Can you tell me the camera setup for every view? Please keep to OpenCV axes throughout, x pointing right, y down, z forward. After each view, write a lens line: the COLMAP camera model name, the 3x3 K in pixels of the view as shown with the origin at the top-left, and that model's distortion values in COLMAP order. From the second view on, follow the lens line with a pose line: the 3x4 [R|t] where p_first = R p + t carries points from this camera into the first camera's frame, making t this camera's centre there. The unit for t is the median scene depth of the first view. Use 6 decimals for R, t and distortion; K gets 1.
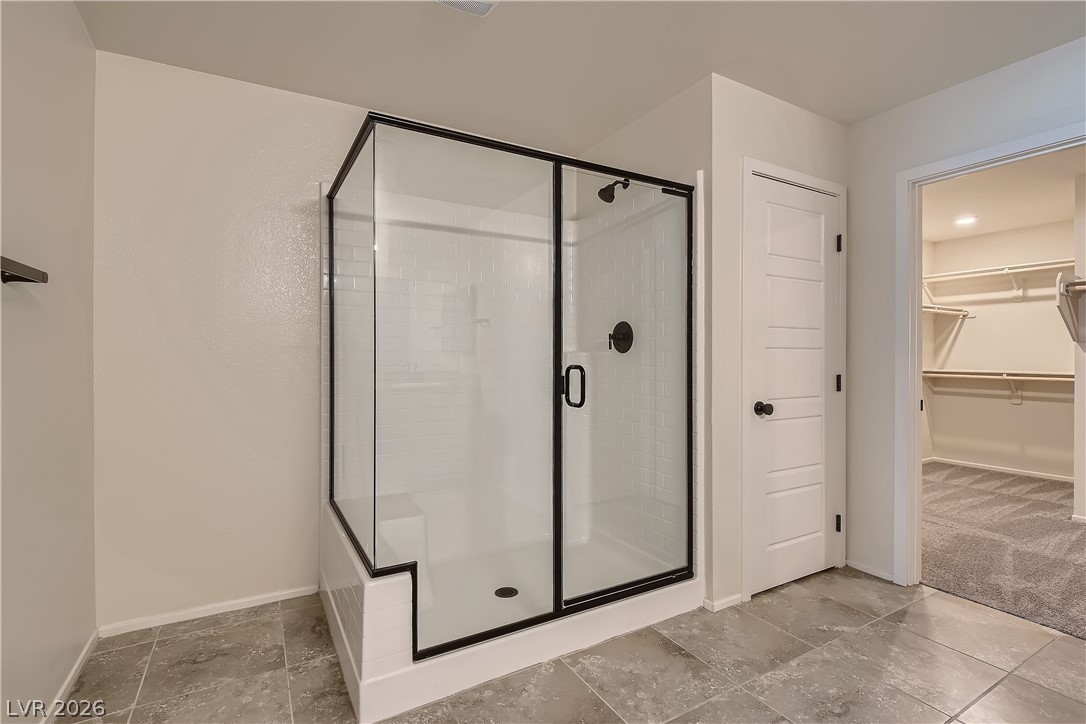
lens RADIAL K [[504.1, 0, 544.8], [0, 504.1, 355.9], [0, 0, 1]] dist [0.003152, -0.008330]
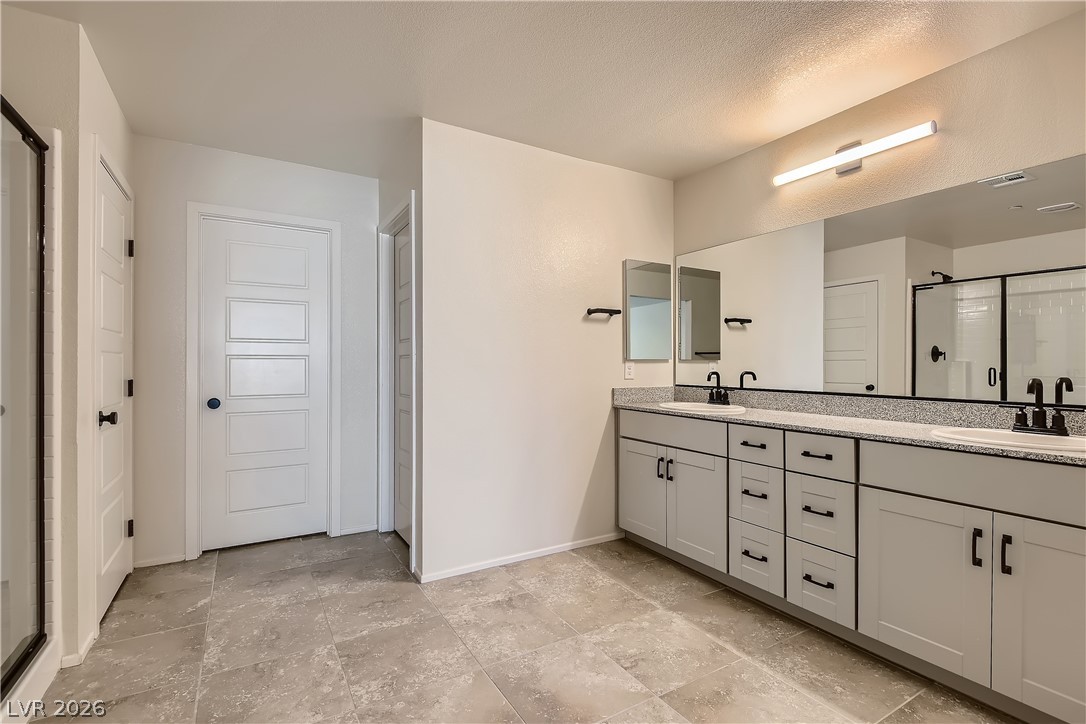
lens RADIAL K [[504.1, 0, 542.6], [0, 504.1, 363.8], [0, 0, 1]] dist [0.003152, -0.008330]
pose [[-0.008877, -0.003611, 0.999954, -0.541362], [-0.001859, 0.999992, 0.003594, 0.001498], [-0.999959, -0.001827, -0.008883, 0.248659]]
